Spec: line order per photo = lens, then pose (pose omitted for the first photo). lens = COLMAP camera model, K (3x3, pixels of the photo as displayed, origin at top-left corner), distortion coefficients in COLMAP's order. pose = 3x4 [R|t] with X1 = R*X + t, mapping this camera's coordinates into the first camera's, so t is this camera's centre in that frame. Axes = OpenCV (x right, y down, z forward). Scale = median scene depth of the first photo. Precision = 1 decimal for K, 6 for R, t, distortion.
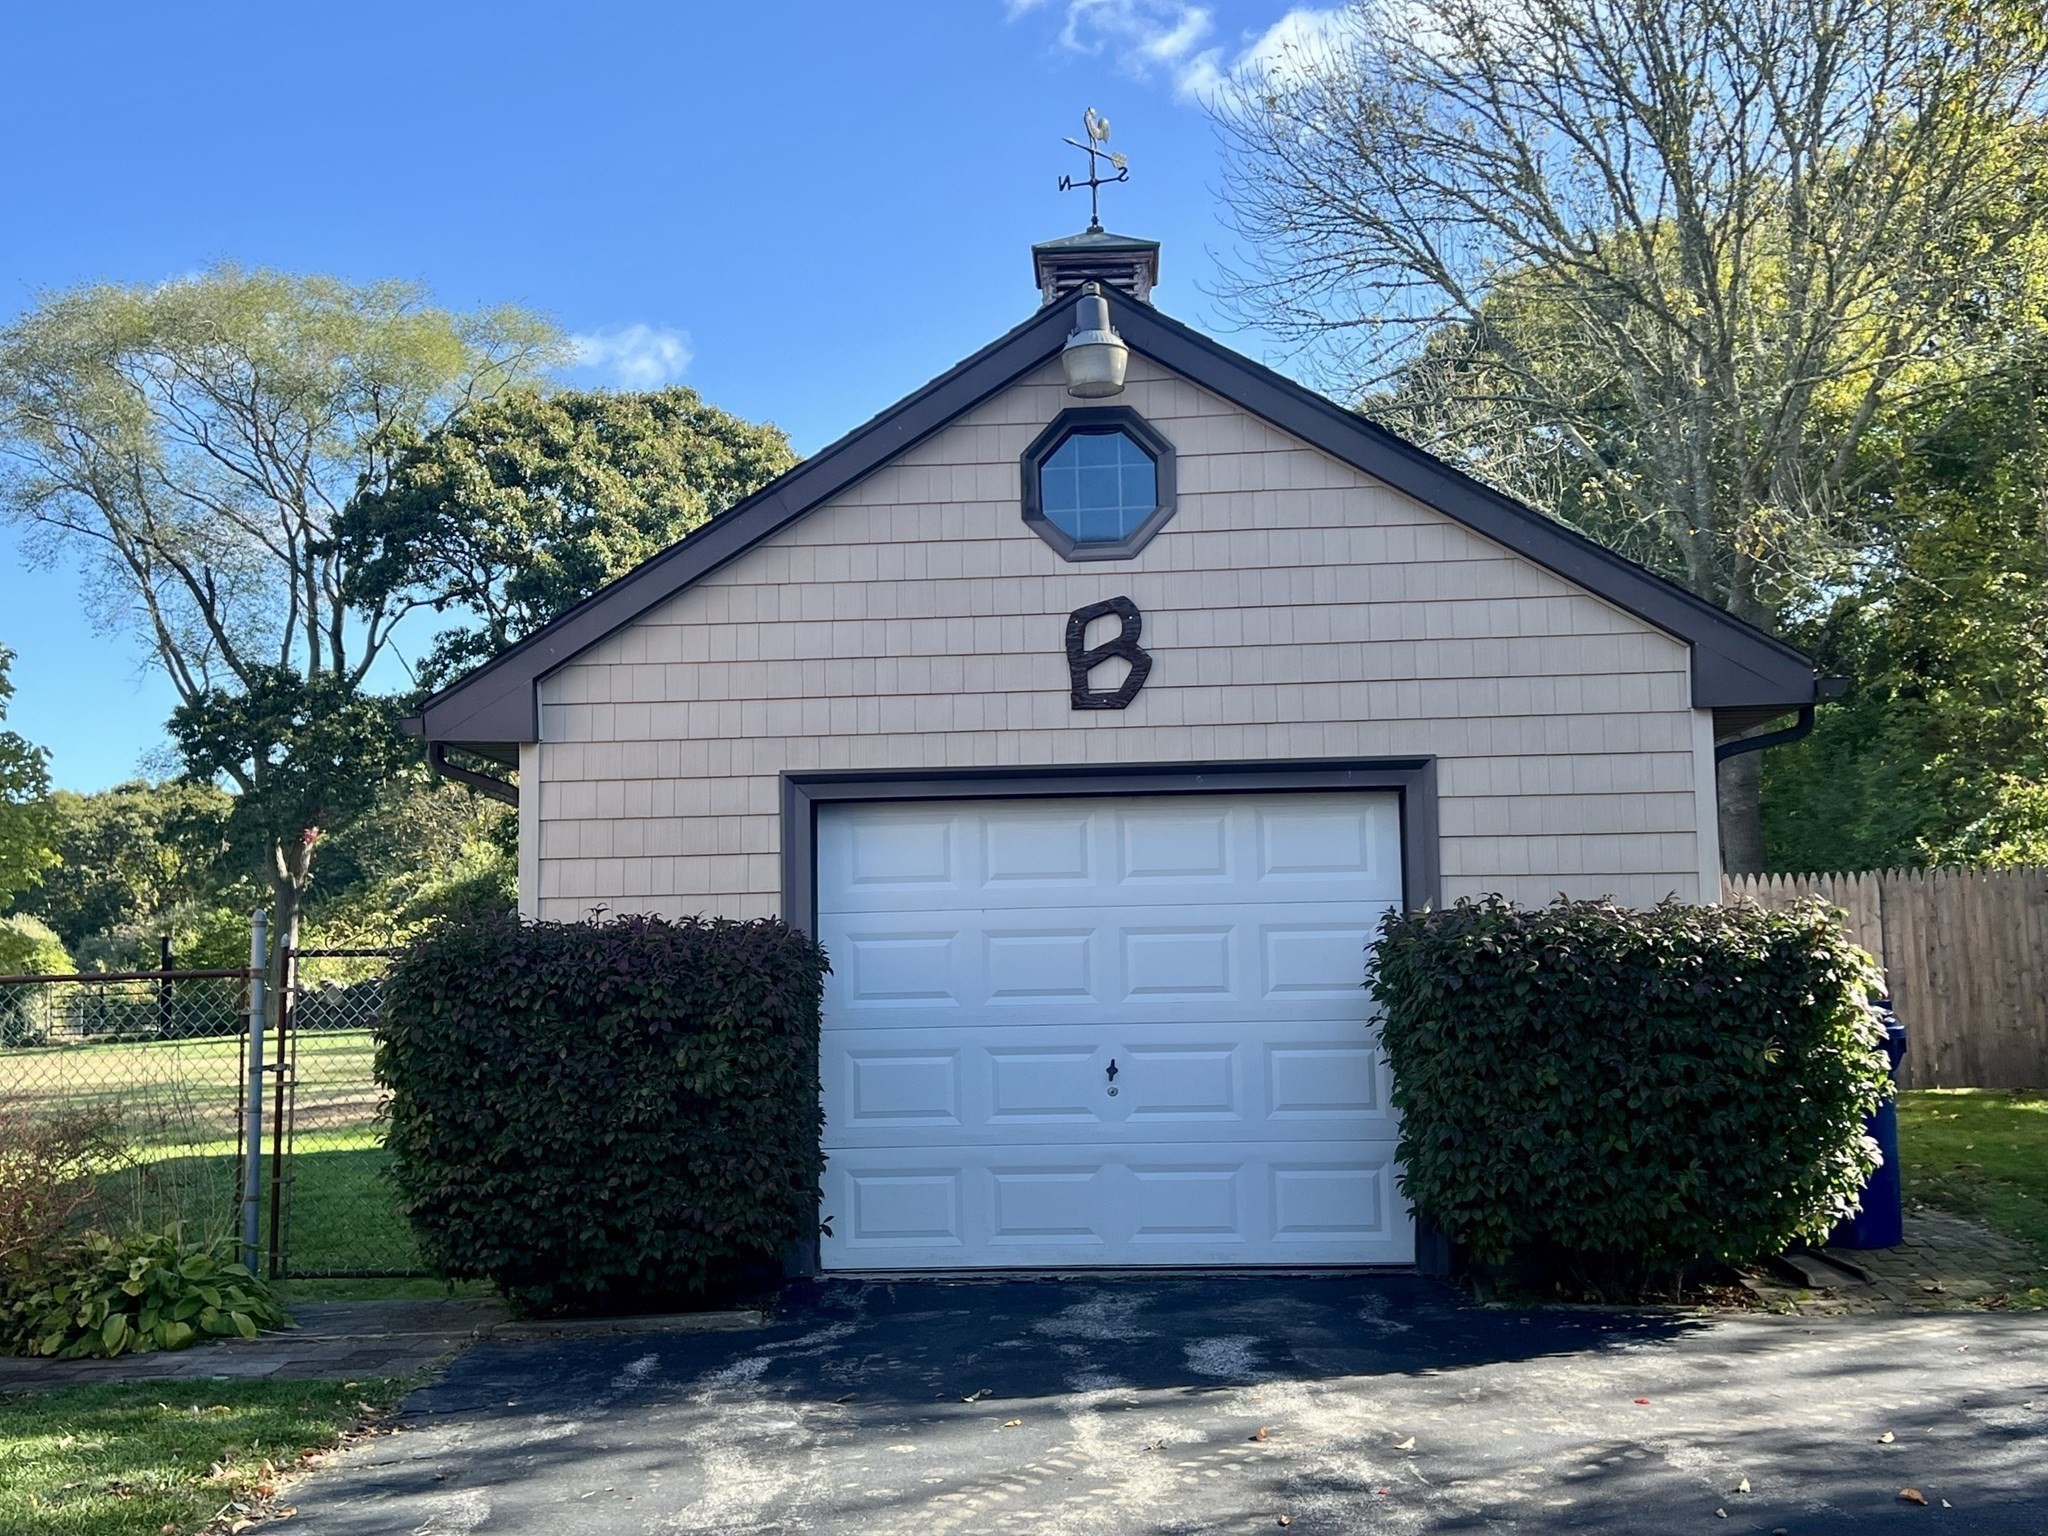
lens RADIAL K [[2224.9, 0, 1024.0], [0, 2224.9, 768.0], [0, 0, 1]] dist [0.265078, -0.771606]
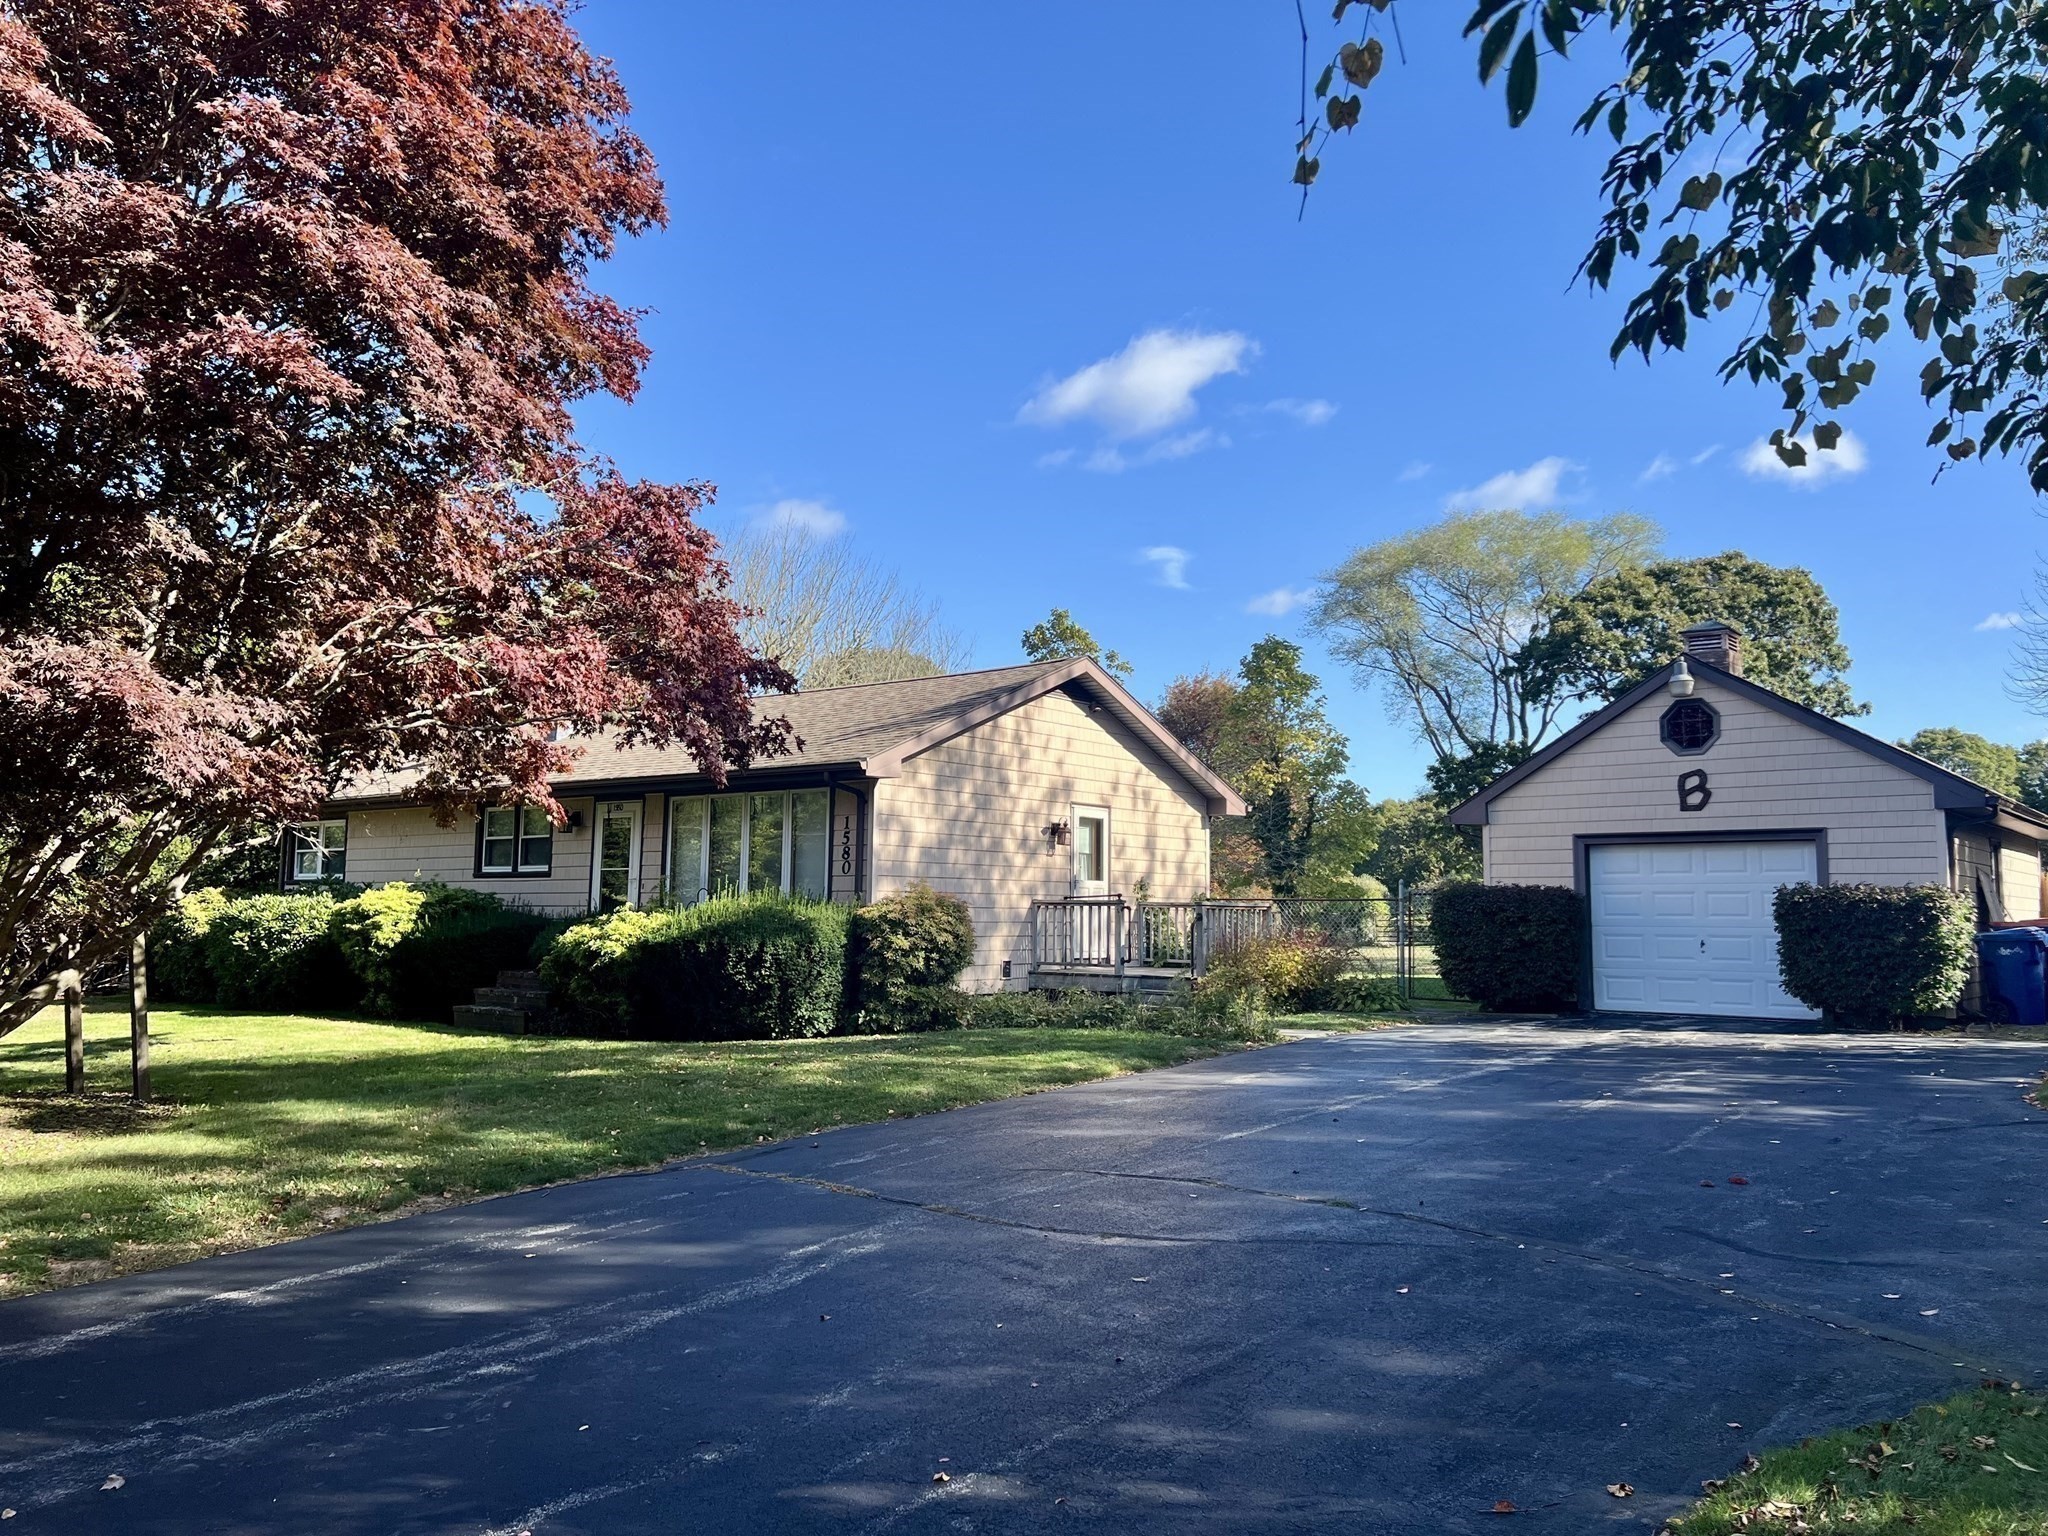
lens RADIAL K [[1514.7, 0, 999.1], [0, 1514.7, 760.0], [0, 0, 1]] dist [0.090068, -0.079487]
pose [[0.794084, -0.037201, -0.606668, 0.100990], [0.030291, 0.999307, -0.021628, -0.014727], [0.607052, -0.001202, 0.794661, -0.200843]]
